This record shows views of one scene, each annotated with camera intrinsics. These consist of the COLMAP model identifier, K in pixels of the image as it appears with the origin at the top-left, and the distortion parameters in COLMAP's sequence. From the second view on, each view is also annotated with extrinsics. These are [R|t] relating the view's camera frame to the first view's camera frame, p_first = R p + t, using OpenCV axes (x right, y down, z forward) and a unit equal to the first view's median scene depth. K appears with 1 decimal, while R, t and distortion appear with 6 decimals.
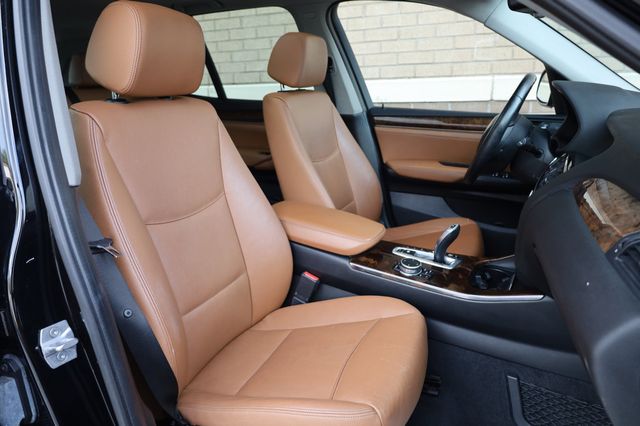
lens RADIAL K [[465.9, 0, 320.0], [0, 465.9, 213.0], [0, 0, 1]] dist [0.002602, 0.001642]
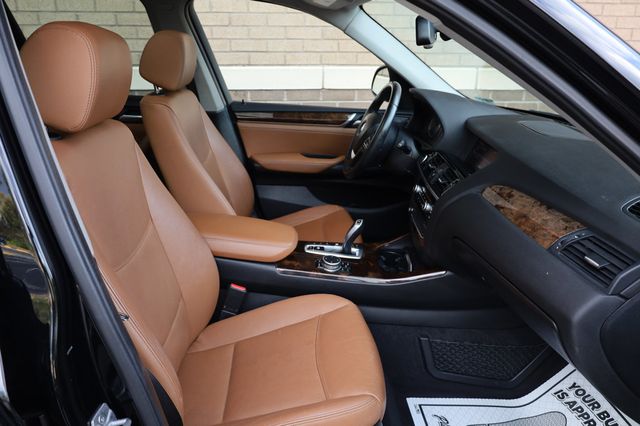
lens RADIAL K [[478.7, 0, 320.0], [0, 478.7, 213.0], [0, 0, 1]] dist [-0.000663, -0.000276]
pose [[0.889370, -0.124137, 0.440013, -0.238129], [0.093807, 0.991503, 0.090116, -0.081334], [-0.447461, -0.038870, 0.893458, -0.005037]]
